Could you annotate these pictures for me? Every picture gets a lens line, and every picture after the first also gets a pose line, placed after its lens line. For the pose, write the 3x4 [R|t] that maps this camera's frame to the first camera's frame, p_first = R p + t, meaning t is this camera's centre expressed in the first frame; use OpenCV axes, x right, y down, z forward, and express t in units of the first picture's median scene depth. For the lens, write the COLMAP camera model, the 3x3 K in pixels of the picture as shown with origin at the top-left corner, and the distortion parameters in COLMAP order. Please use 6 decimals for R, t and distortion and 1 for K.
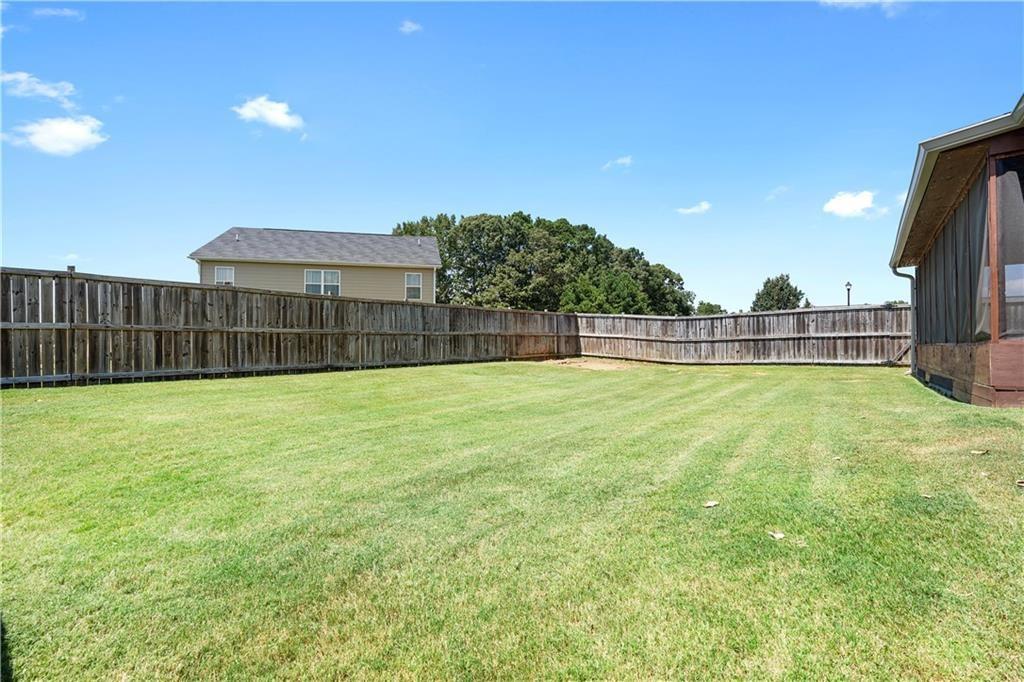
lens RADIAL K [[464.6, 0, 511.5], [0, 464.6, 337.6], [0, 0, 1]] dist [-0.004683, 0.000089]
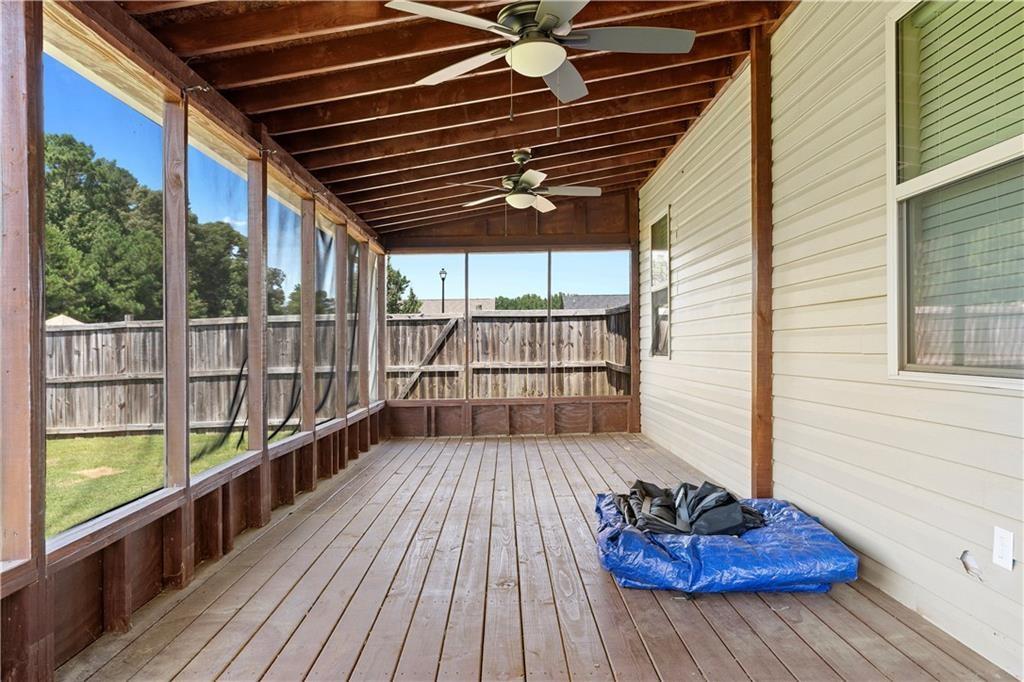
lens RADIAL K [[701.6, 0, 512.0], [0, 701.6, 341.0], [0, 0, 1]] dist [-0.006272, -0.001705]
pose [[0.785704, -0.005651, 0.618577, 0.142317], [0.002571, 0.999979, 0.005870, -0.014501], [-0.618598, -0.003022, 0.785702, 0.086004]]
